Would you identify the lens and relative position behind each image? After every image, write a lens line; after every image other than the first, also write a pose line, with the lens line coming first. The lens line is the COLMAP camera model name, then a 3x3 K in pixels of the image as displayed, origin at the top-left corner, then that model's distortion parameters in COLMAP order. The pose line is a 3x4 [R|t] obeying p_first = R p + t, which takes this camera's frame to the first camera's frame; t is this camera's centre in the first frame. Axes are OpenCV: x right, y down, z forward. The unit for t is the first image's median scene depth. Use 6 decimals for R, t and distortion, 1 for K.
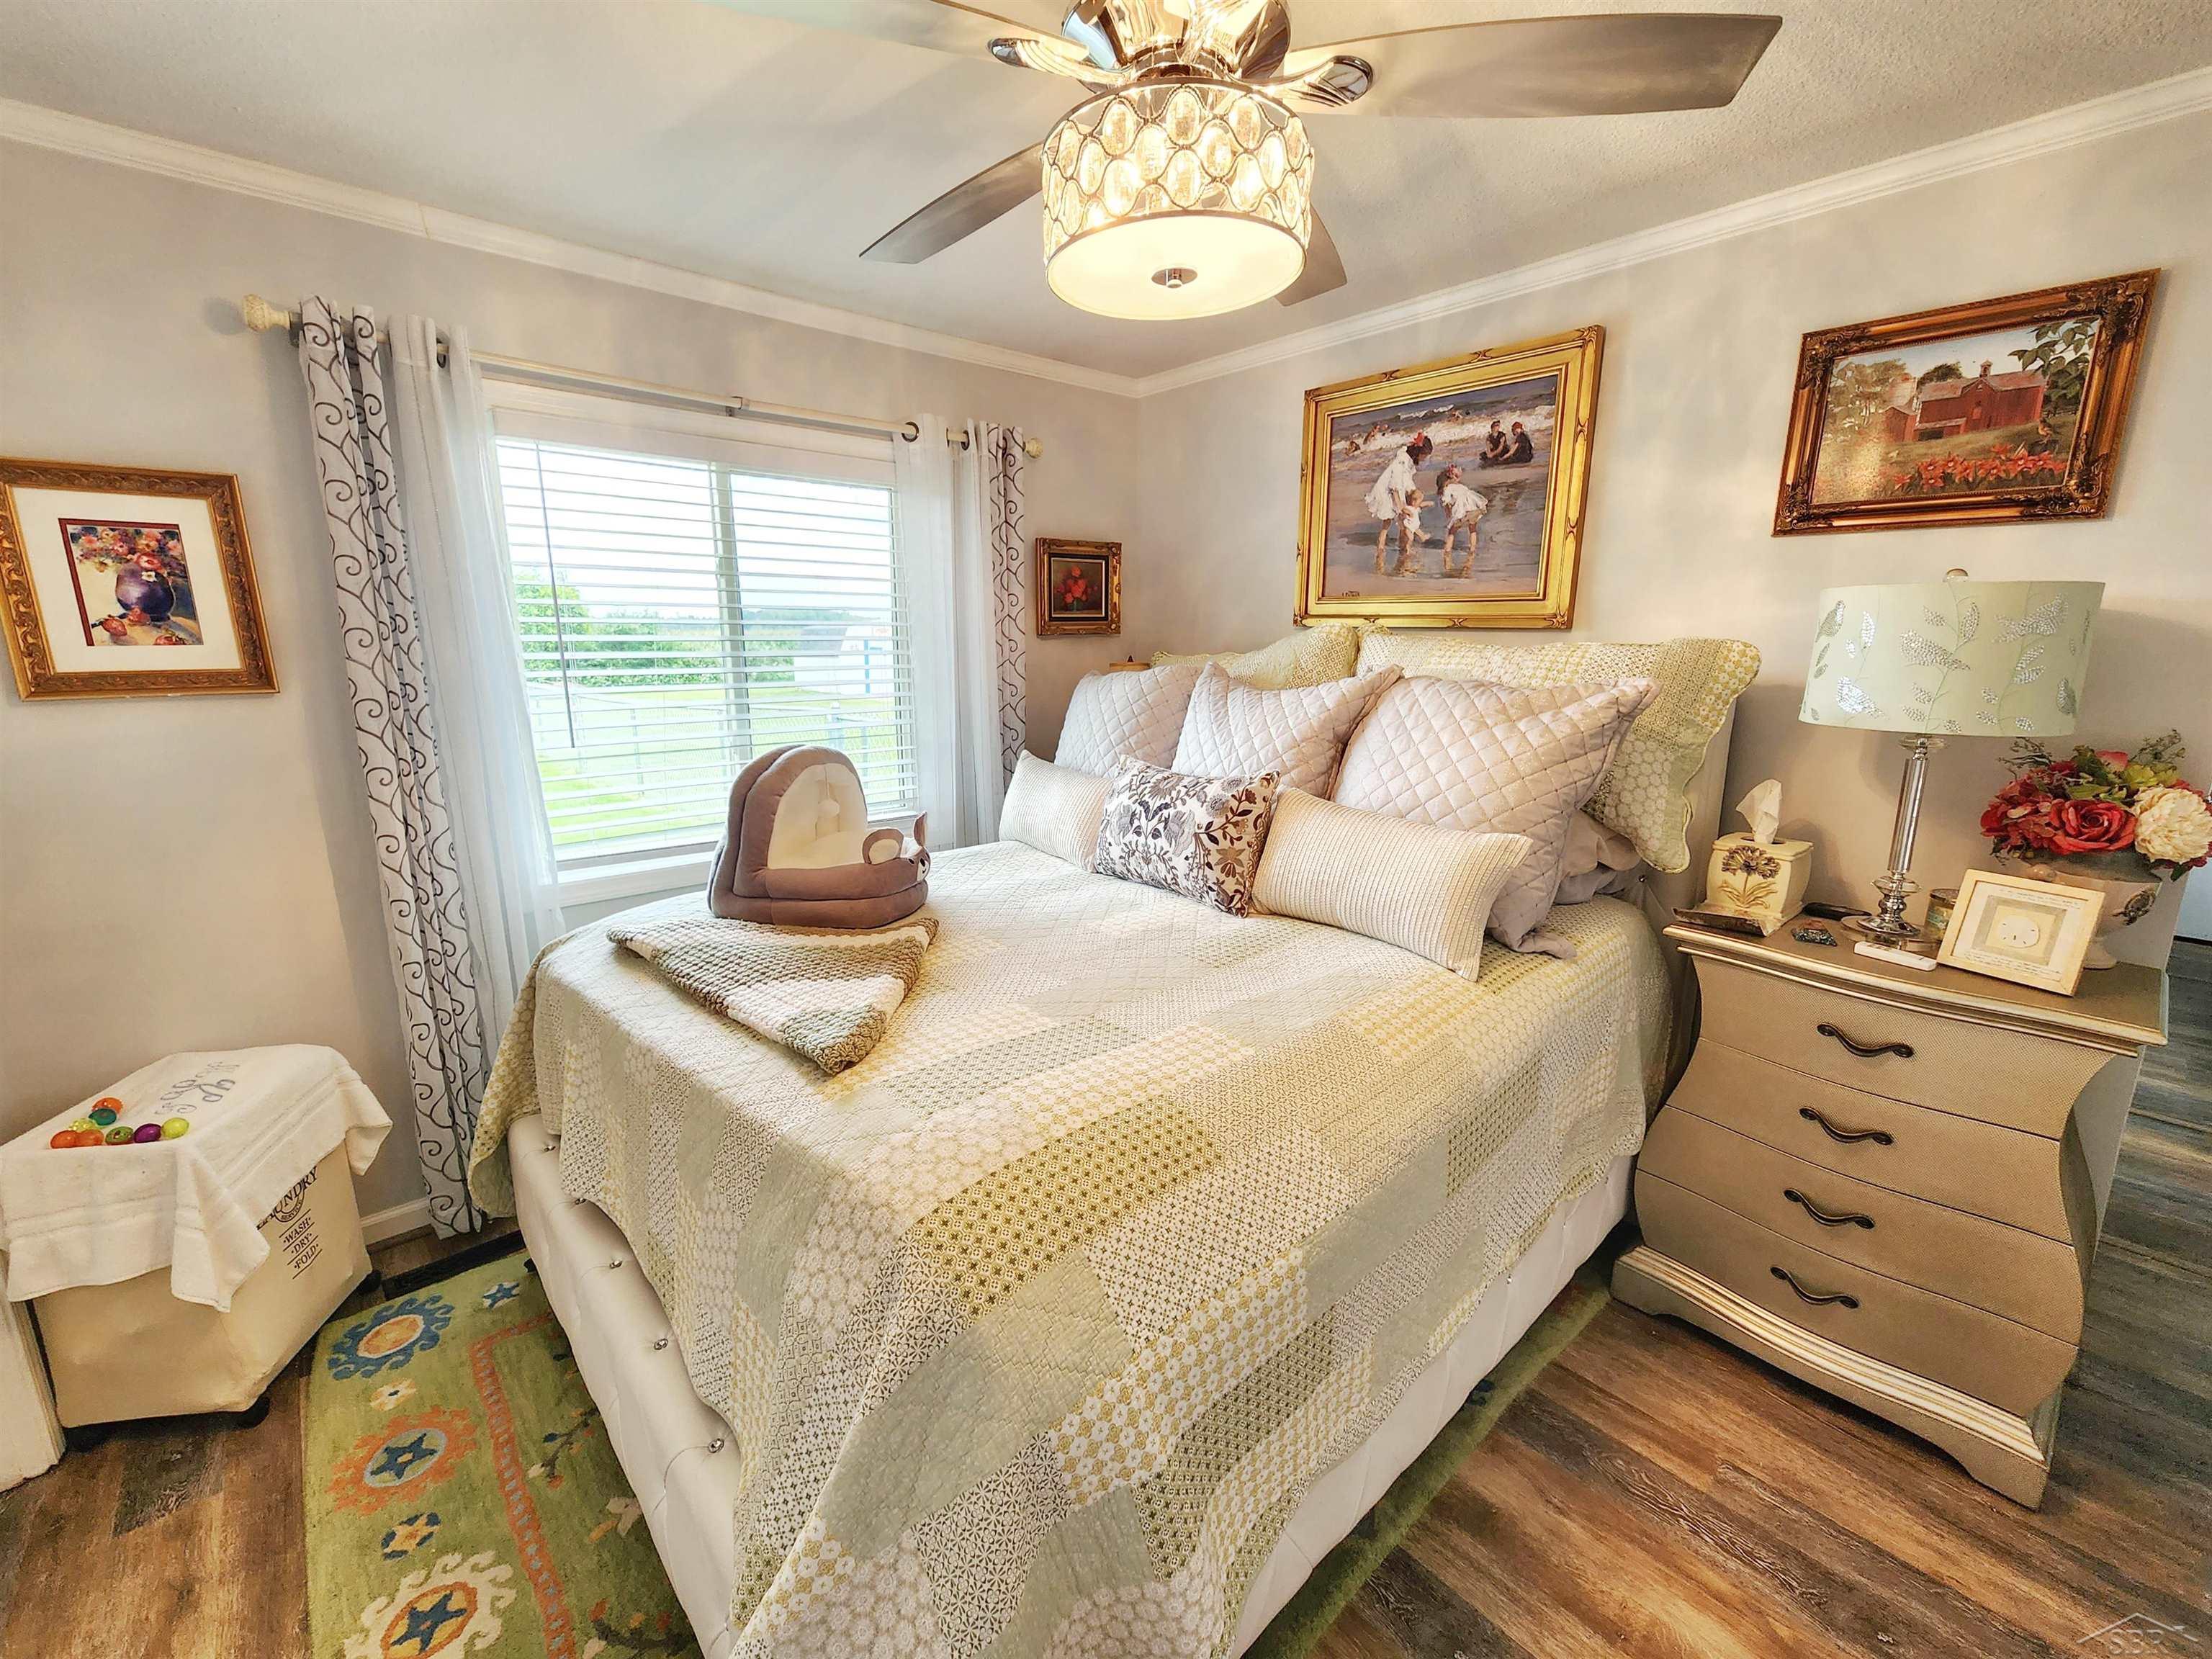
lens RADIAL K [[913.4, 0, 1105.8], [0, 913.4, 826.1], [0, 0, 1]] dist [-0.000904, -0.000831]
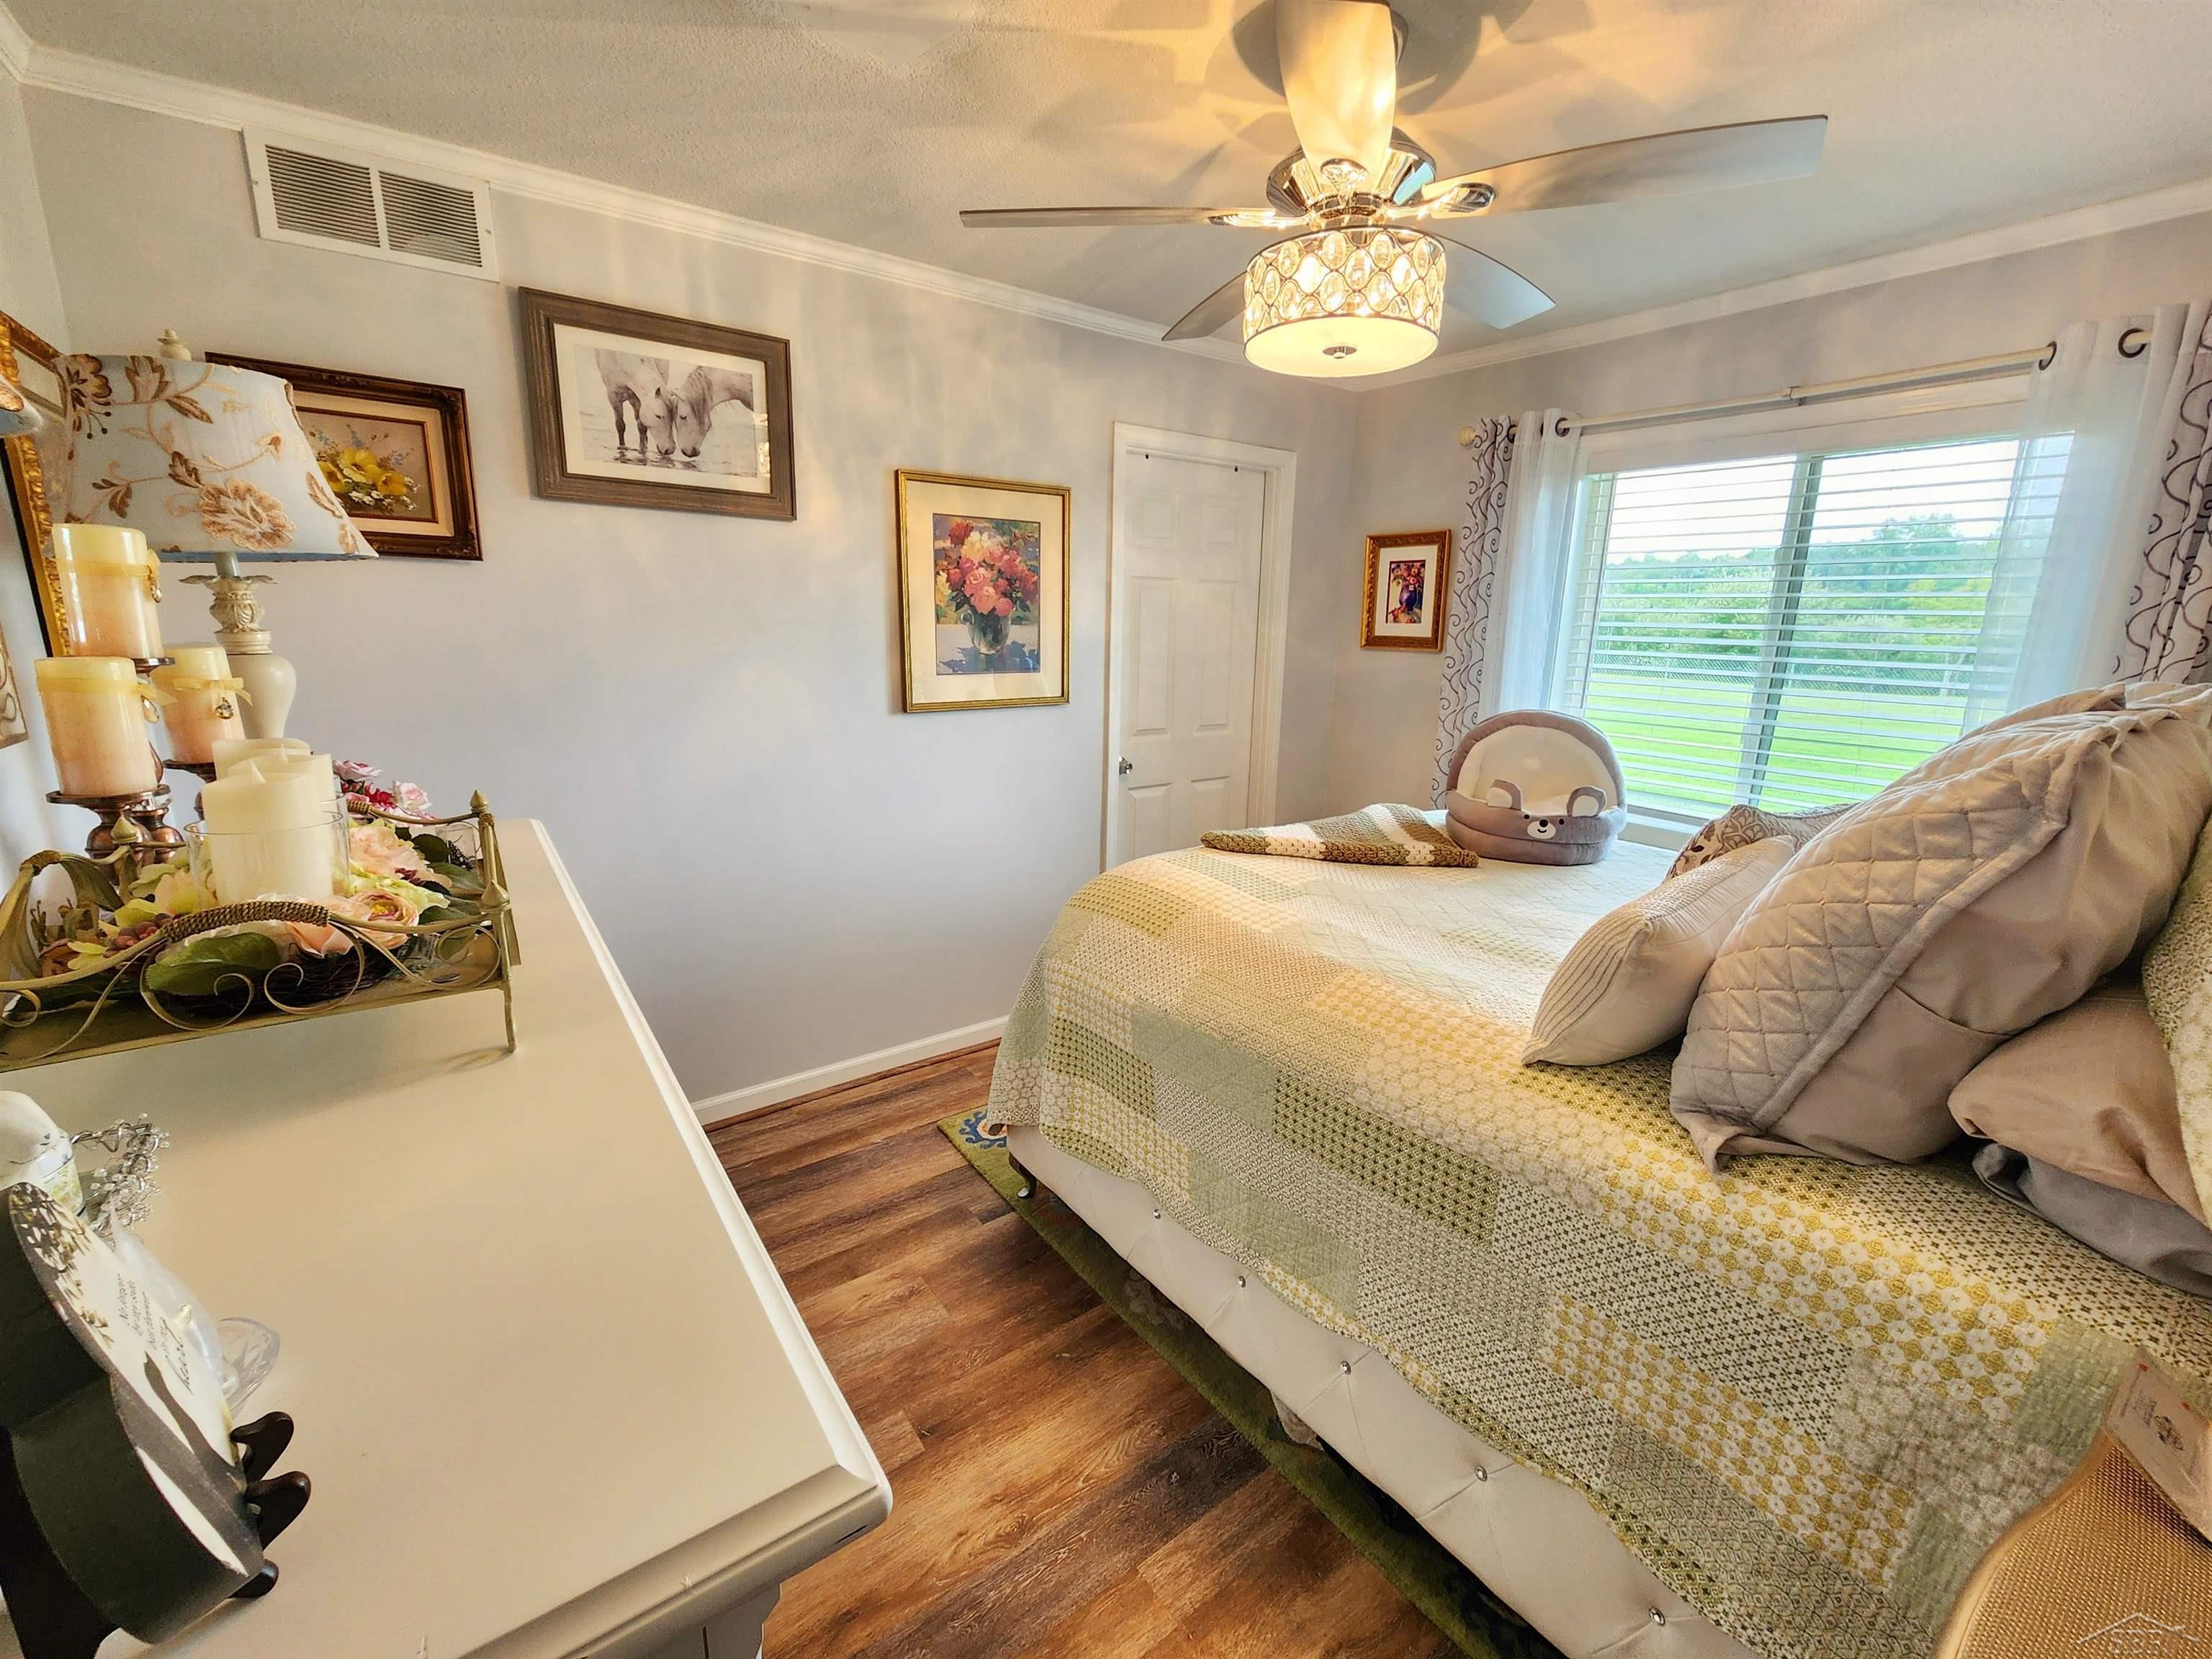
lens RADIAL K [[913.4, 0, 1106.1], [0, 913.4, 825.1], [0, 0, 1]] dist [-0.000904, -0.000831]
pose [[-0.089174, 0.221825, -0.971000, 1.025177], [-0.220866, 0.946209, 0.236445, -0.114284], [0.971219, 0.235545, -0.035384, 0.566436]]
